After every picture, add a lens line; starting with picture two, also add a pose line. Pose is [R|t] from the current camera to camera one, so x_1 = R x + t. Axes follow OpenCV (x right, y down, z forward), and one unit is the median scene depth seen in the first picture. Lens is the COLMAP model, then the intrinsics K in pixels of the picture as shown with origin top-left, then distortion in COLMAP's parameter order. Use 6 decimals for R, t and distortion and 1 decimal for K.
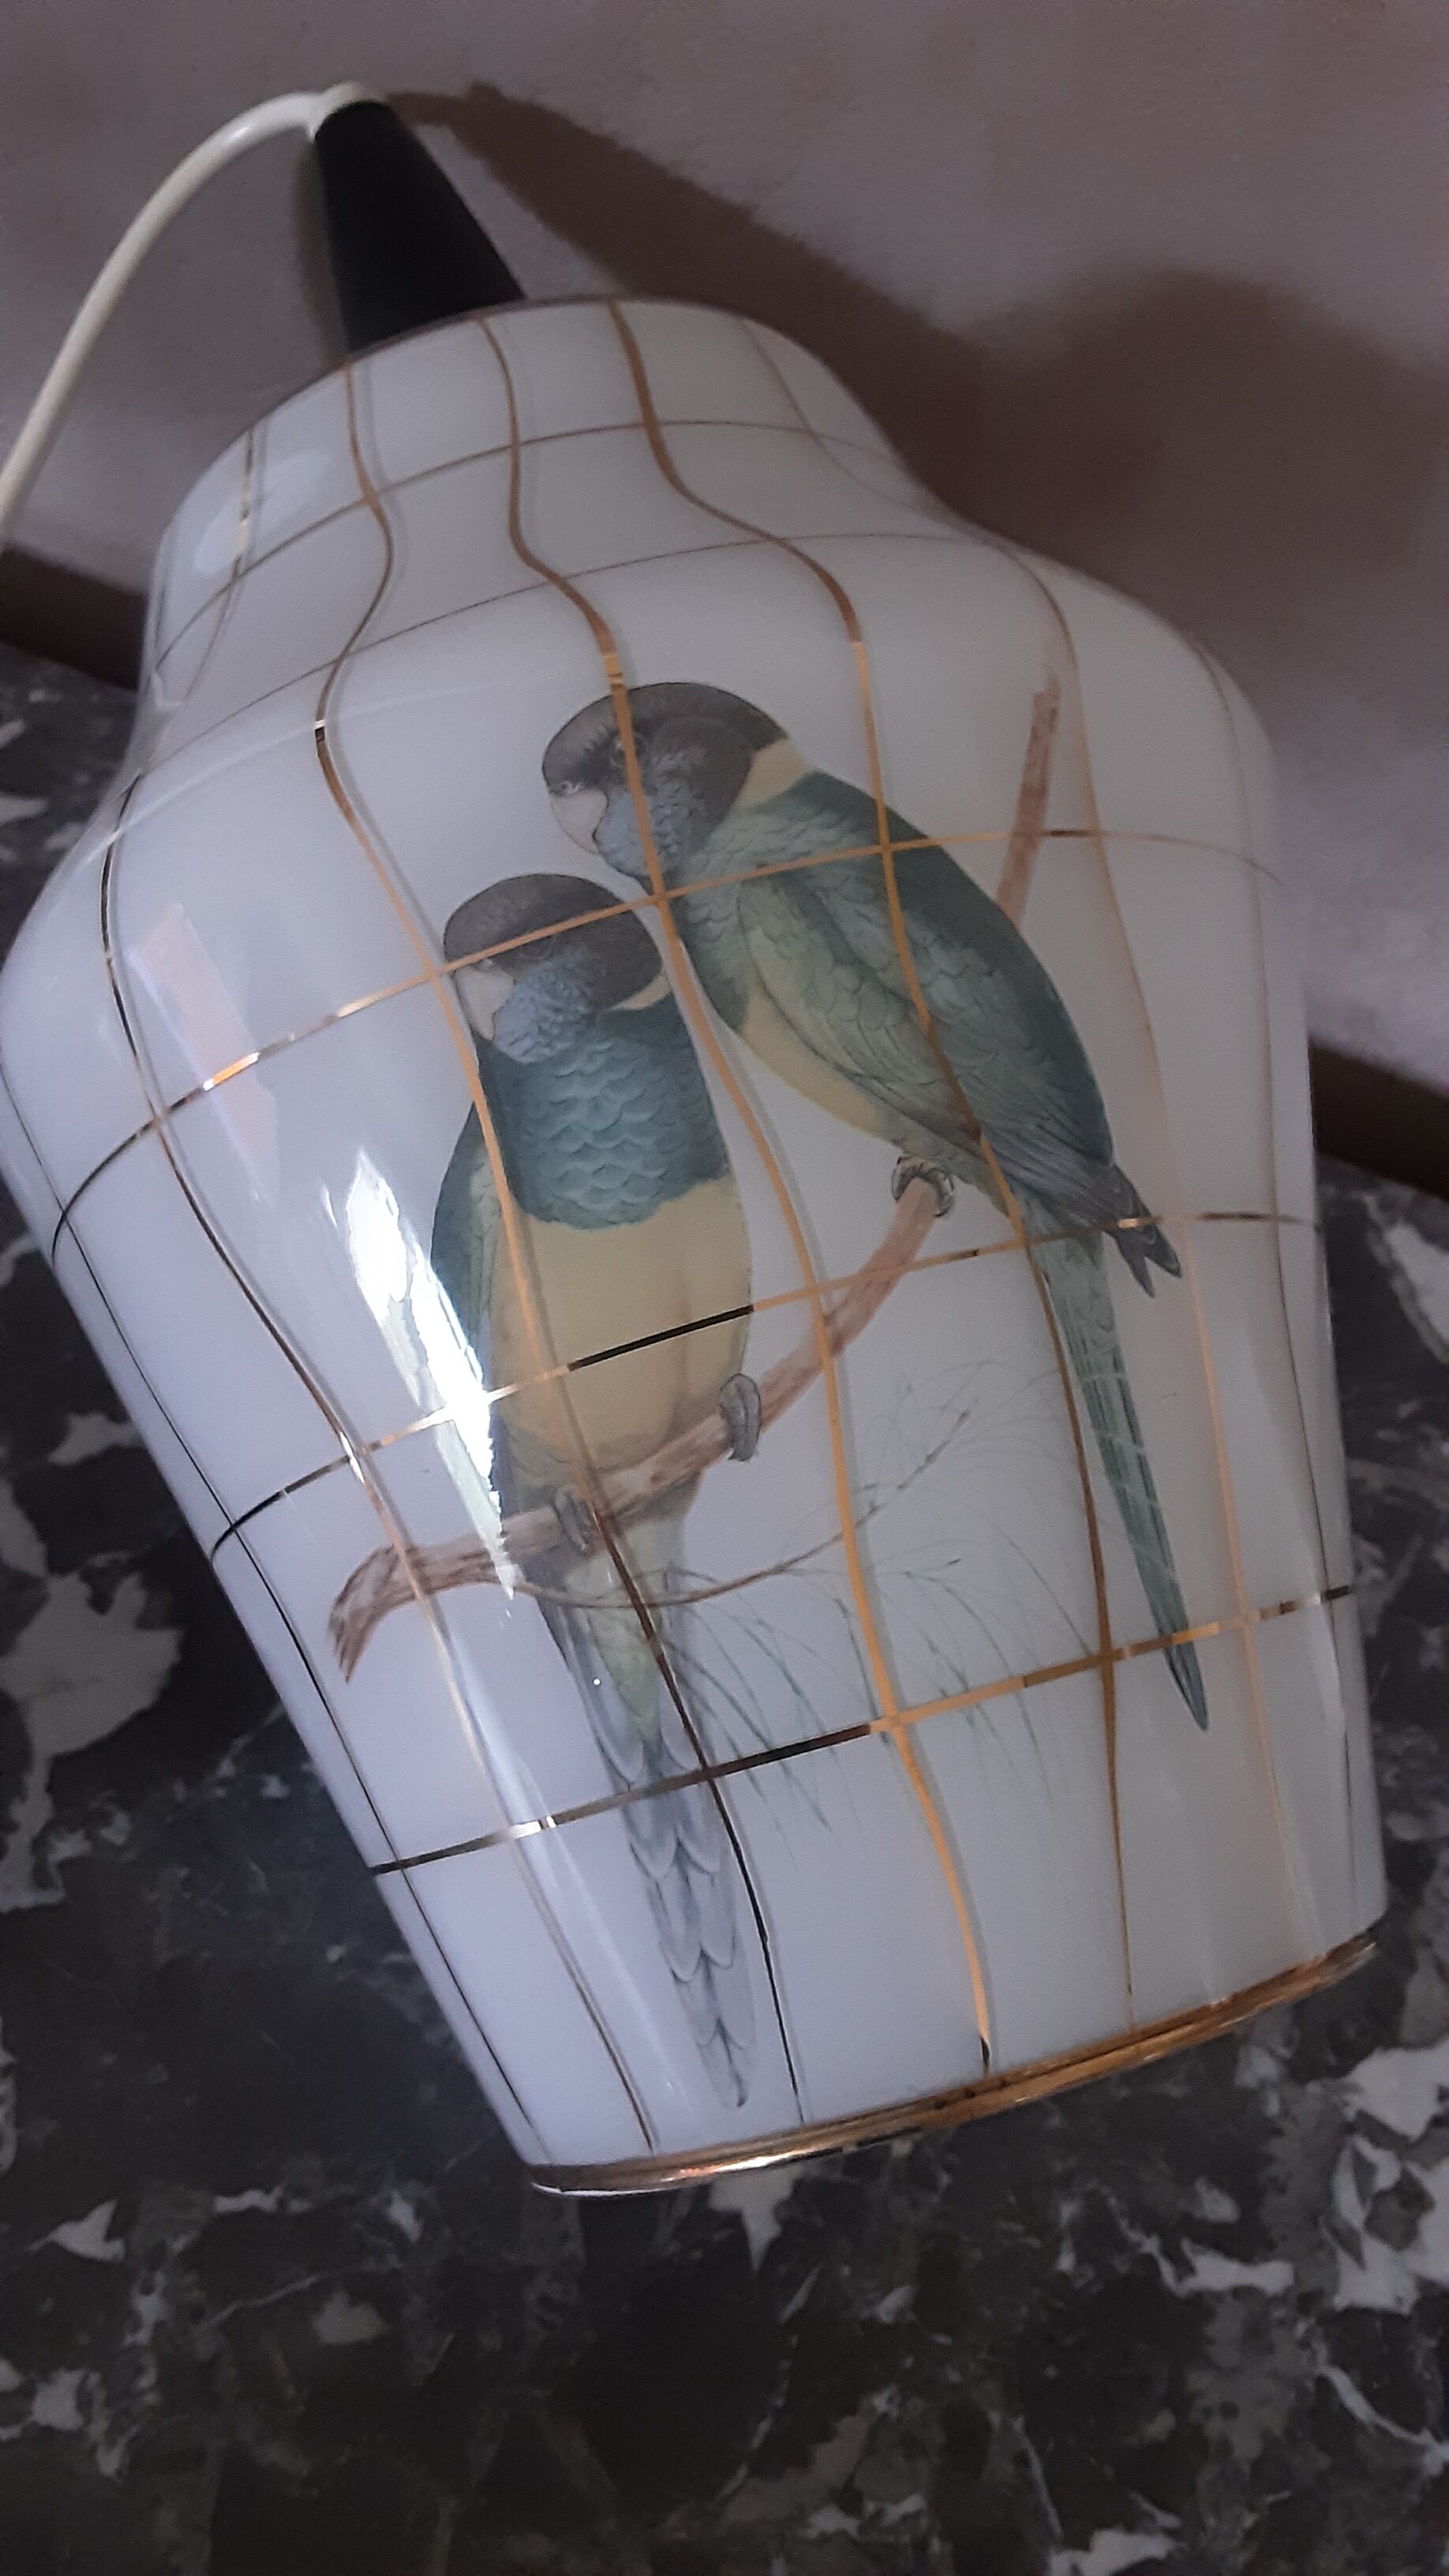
lens RADIAL K [[2106.9, 0, 742.4], [0, 2106.9, 1254.2], [0, 0, 1]] dist [0.124904, -0.202801]
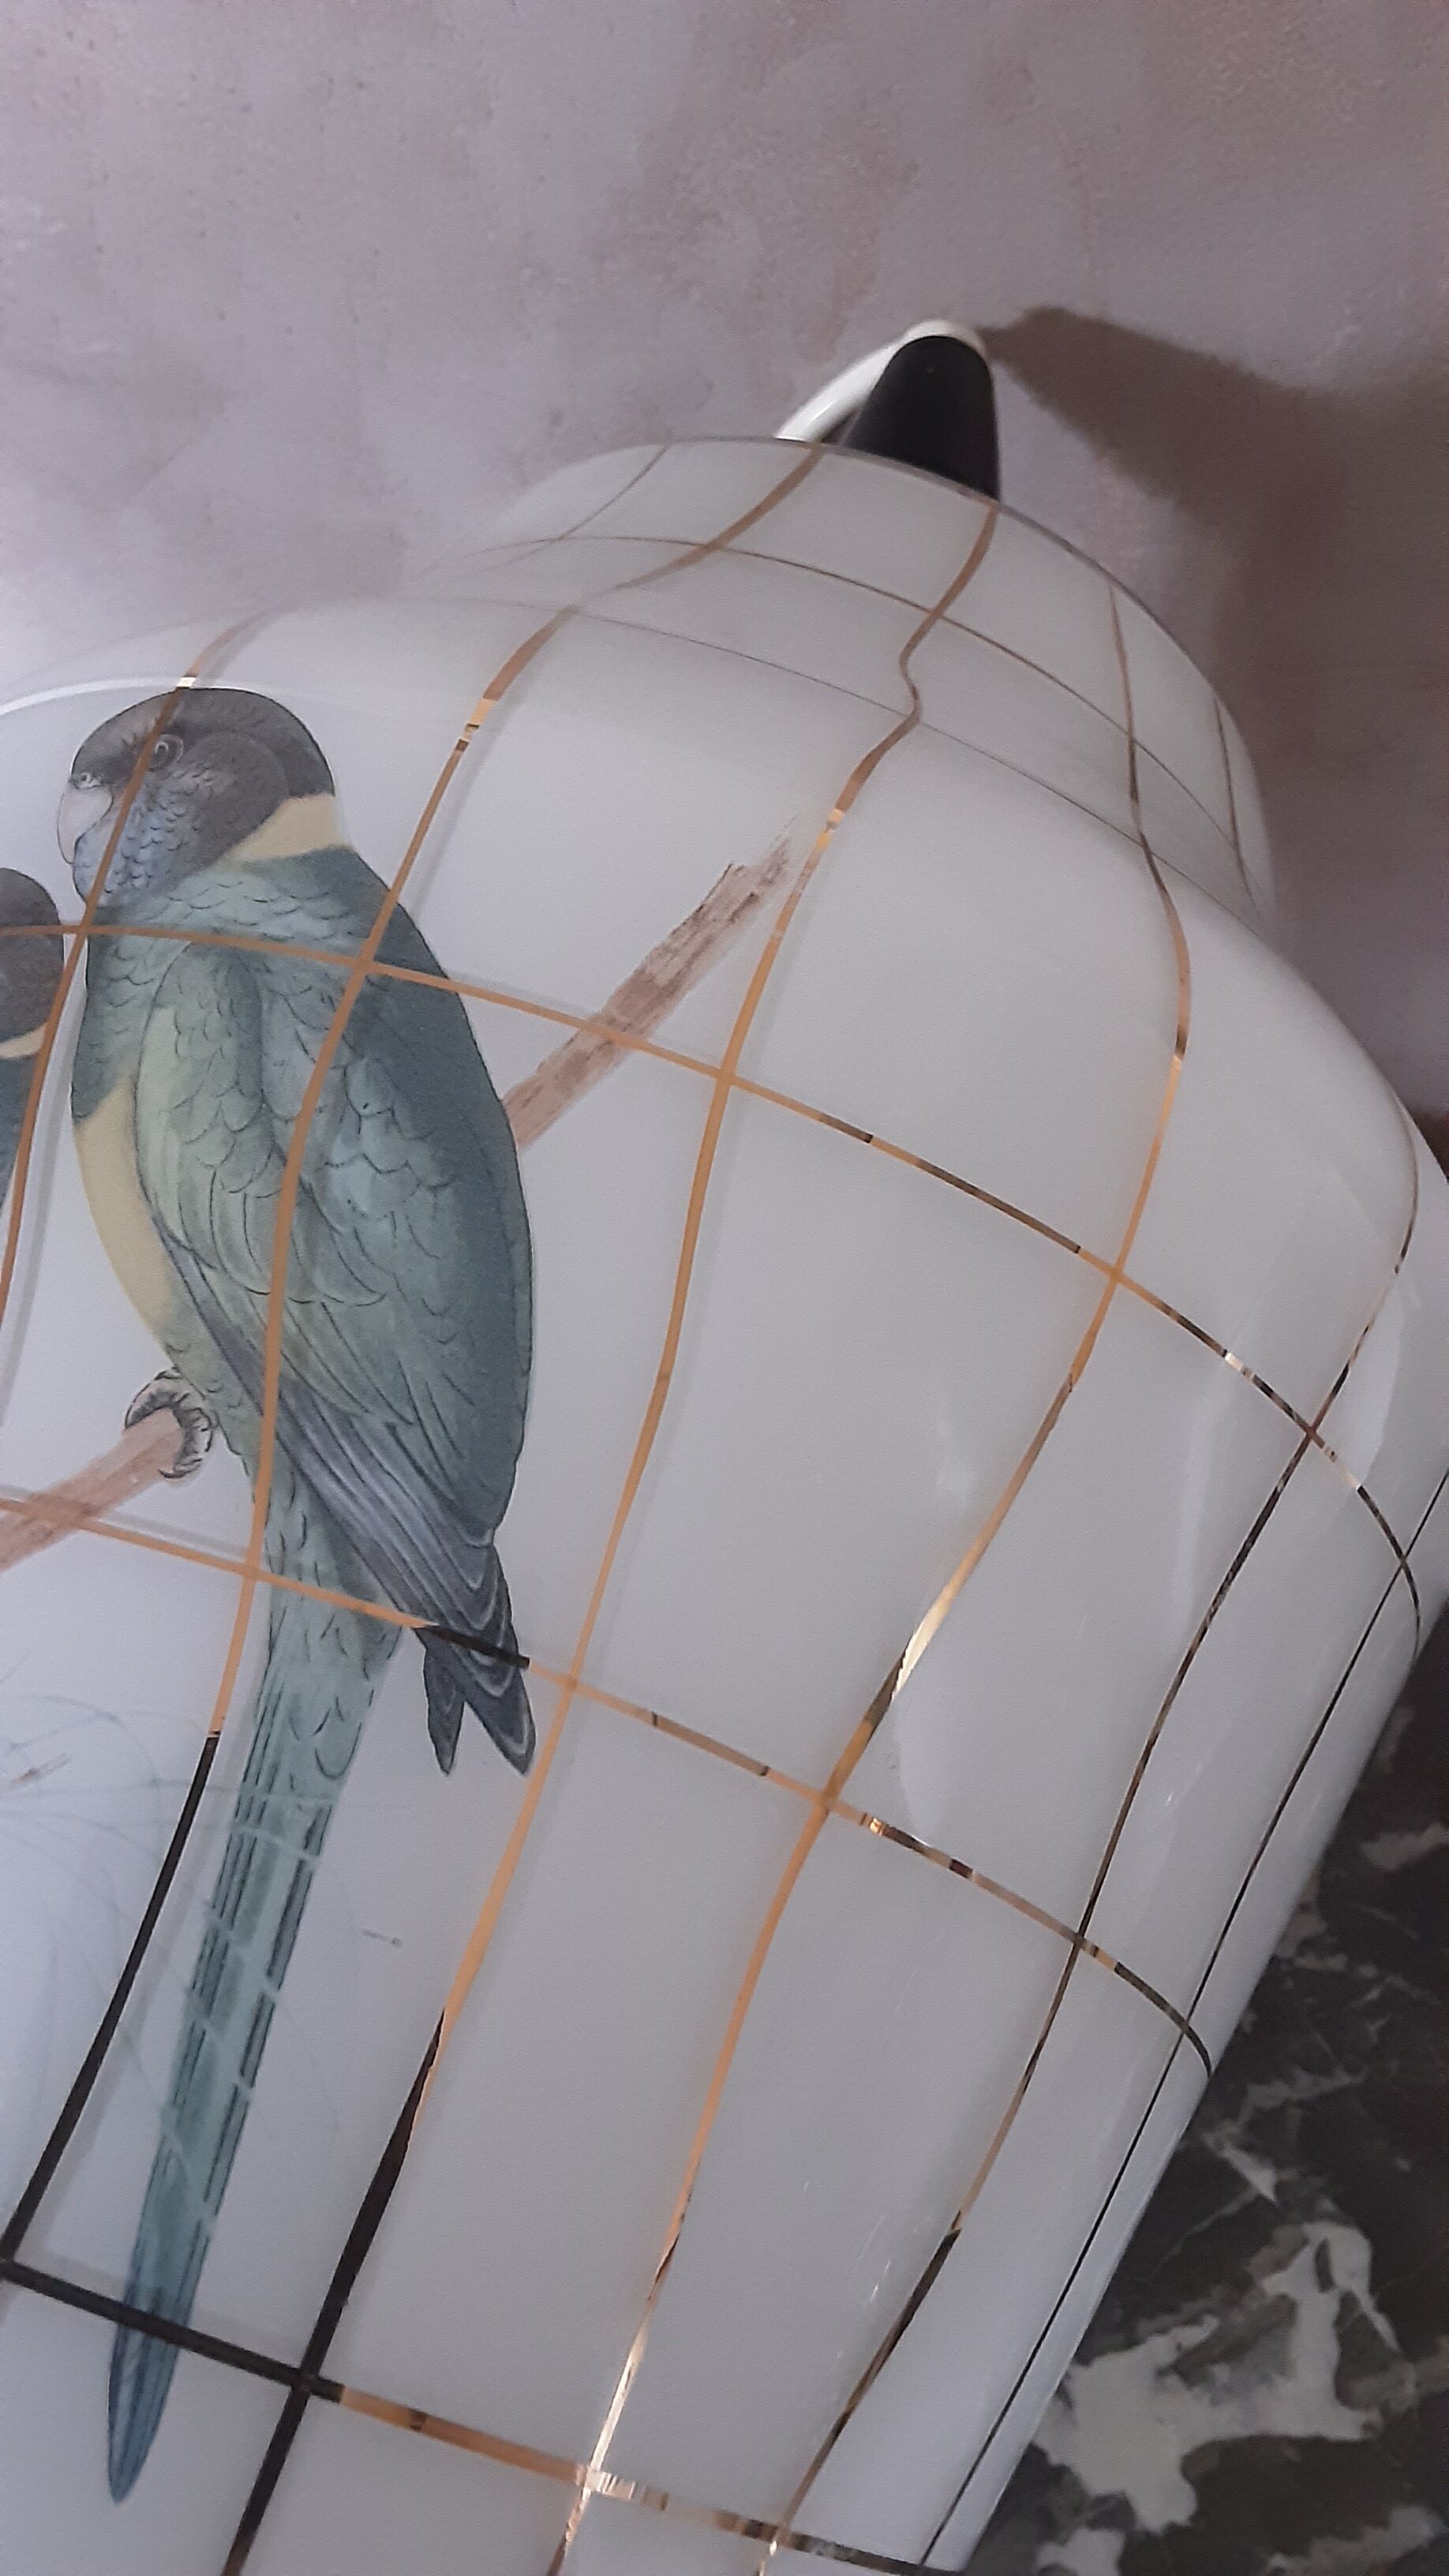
lens RADIAL K [[2106.9, 0, 742.4], [0, 2106.9, 1254.2], [0, 0, 1]] dist [0.124904, -0.202801]
pose [[0.775358, 0.320795, -0.543977, 0.572092], [-0.444040, 0.889426, -0.108399, -0.087918], [0.449053, 0.325596, 0.832069, 0.512893]]
